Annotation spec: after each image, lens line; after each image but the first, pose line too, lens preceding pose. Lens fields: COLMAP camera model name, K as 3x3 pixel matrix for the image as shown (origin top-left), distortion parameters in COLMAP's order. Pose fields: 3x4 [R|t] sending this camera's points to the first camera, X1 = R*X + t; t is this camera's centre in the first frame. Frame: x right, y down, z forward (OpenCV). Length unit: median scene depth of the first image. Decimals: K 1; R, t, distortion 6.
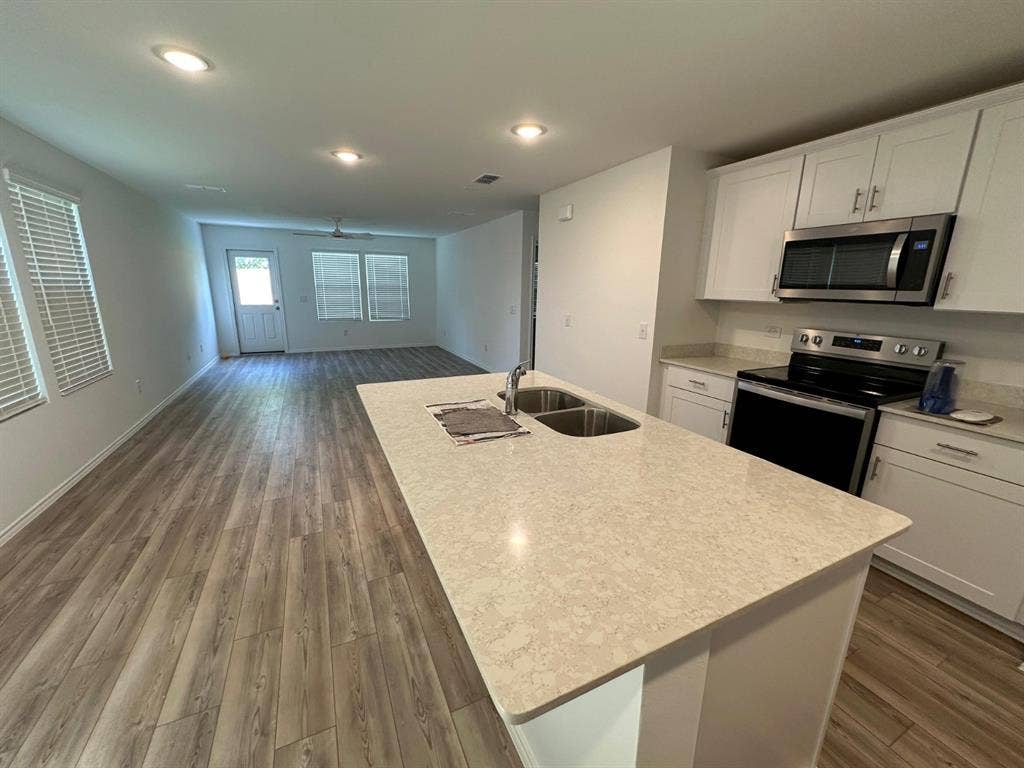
lens RADIAL K [[409.0, 0, 512.4], [0, 409.0, 385.1], [0, 0, 1]] dist [-0.003841, 0.000488]
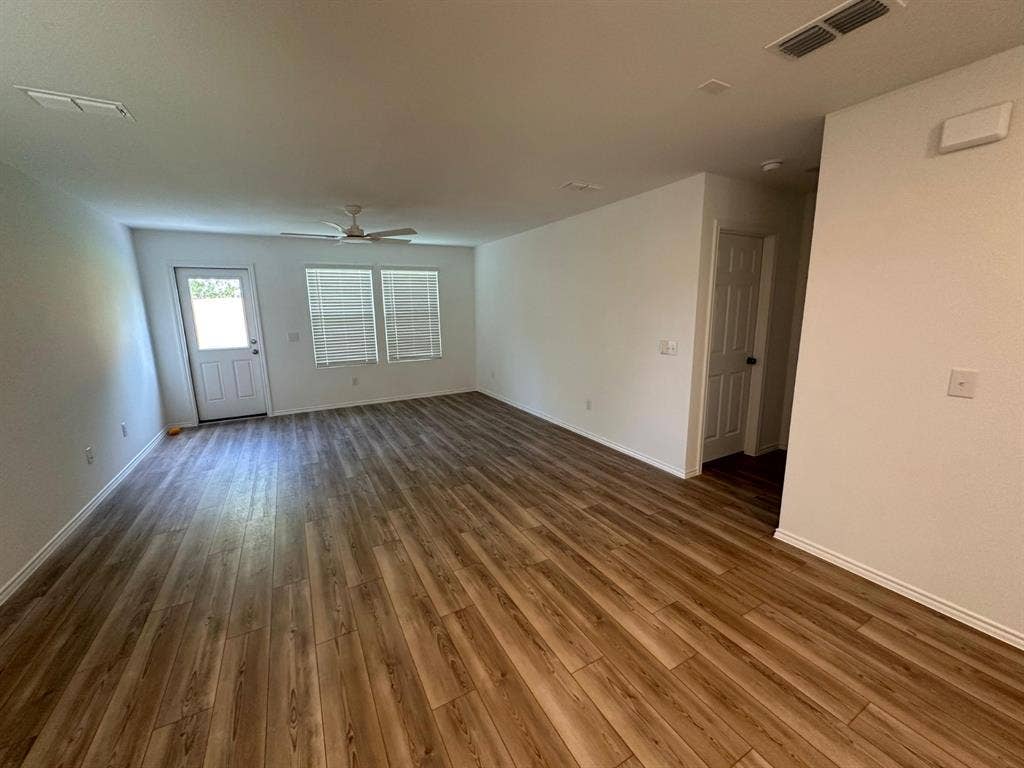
lens RADIAL K [[409.0, 0, 512.0], [0, 409.0, 383.6], [0, 0, 1]] dist [-0.003841, 0.000488]
pose [[0.998166, -0.043656, 0.041941, -0.185939], [0.045749, 0.997685, -0.050307, -0.084243], [-0.039648, 0.052134, 0.997853, 0.318868]]
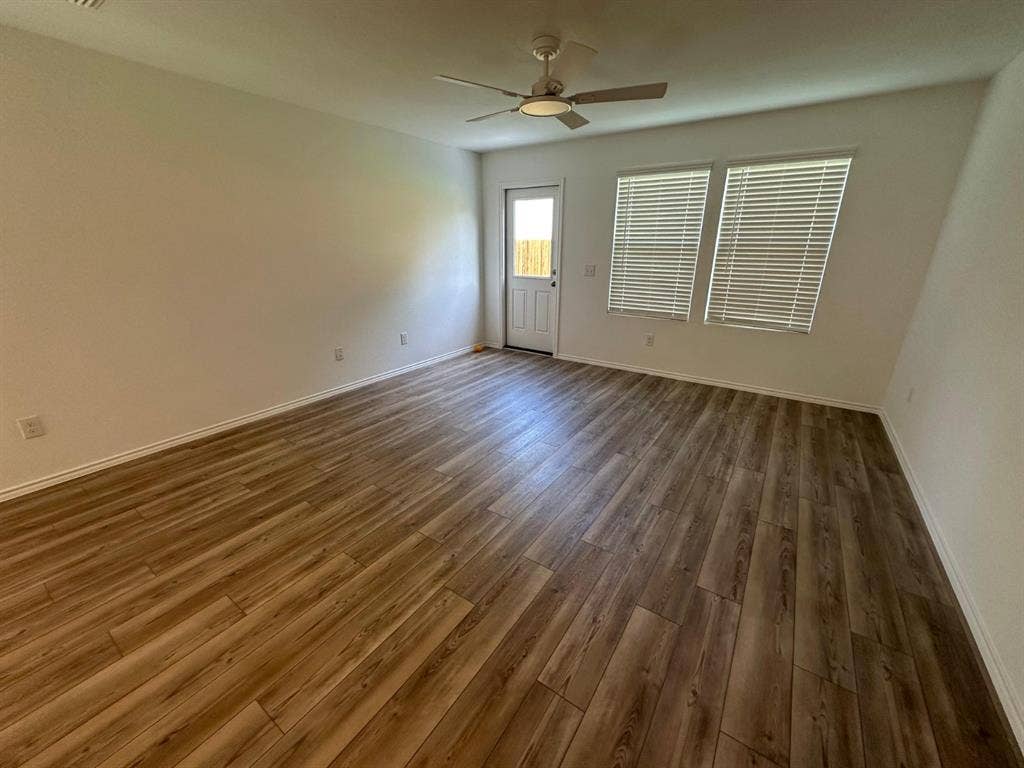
lens RADIAL K [[409.0, 0, 511.1], [0, 409.0, 382.8], [0, 0, 1]] dist [-0.003841, 0.000488]
pose [[0.494090, 0.267328, -0.827291, -0.067690], [-0.200109, 0.960974, 0.191013, -0.154377], [0.846068, 0.071171, 0.528302, 0.653600]]
